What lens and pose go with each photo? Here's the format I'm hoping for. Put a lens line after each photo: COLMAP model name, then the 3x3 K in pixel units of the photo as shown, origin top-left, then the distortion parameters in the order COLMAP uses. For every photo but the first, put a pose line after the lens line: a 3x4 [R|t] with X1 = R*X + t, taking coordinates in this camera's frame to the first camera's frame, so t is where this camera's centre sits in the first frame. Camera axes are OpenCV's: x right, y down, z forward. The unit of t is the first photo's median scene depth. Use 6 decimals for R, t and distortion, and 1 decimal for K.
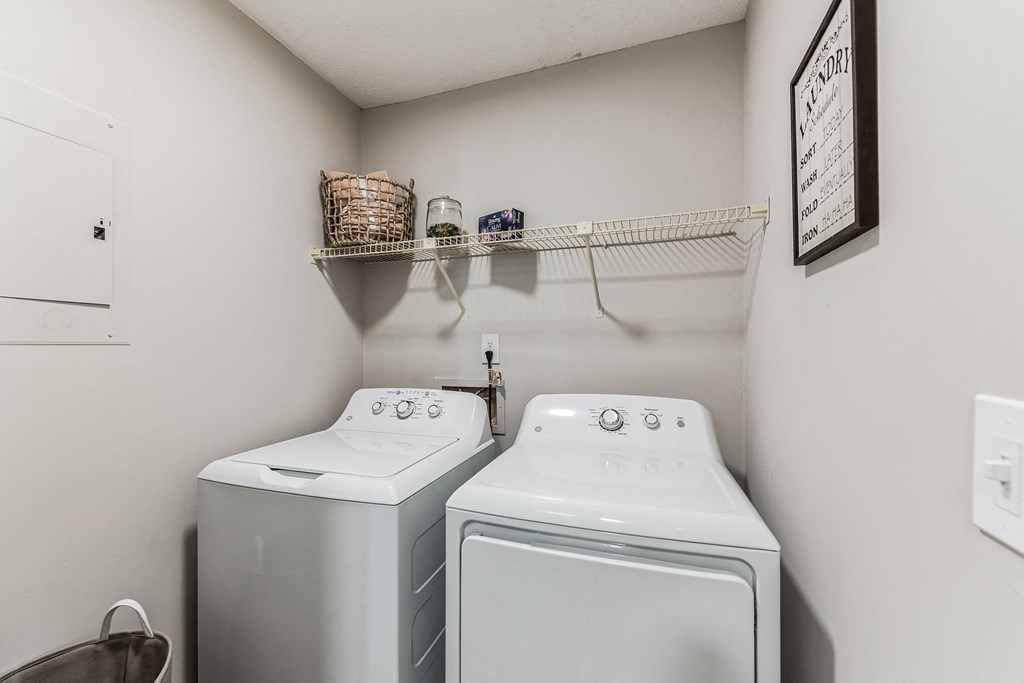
lens RADIAL K [[402.5, 0, 507.0], [0, 402.5, 343.5], [0, 0, 1]] dist [0.000460, -0.000075]
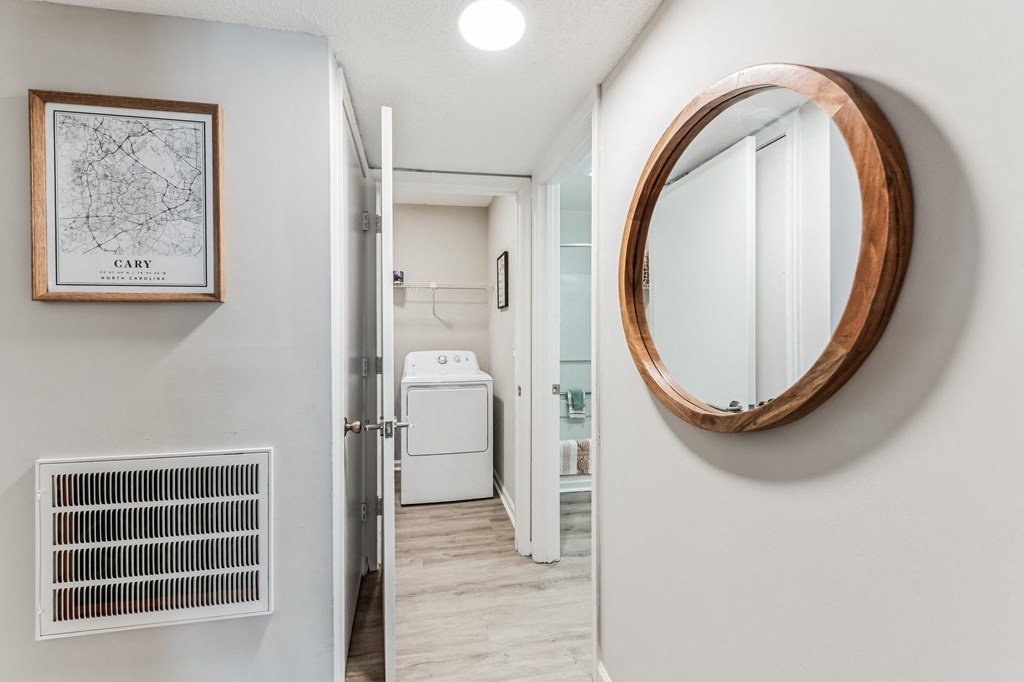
lens RADIAL K [[448.0, 0, 511.6], [0, 448.0, 339.1], [0, 0, 1]] dist [0.001285, 0.000301]
pose [[0.846472, -0.005546, 0.532405, -0.902415], [-0.003530, 0.999865, 0.016028, 0.010141], [-0.532422, -0.015446, 0.846338, -1.678811]]
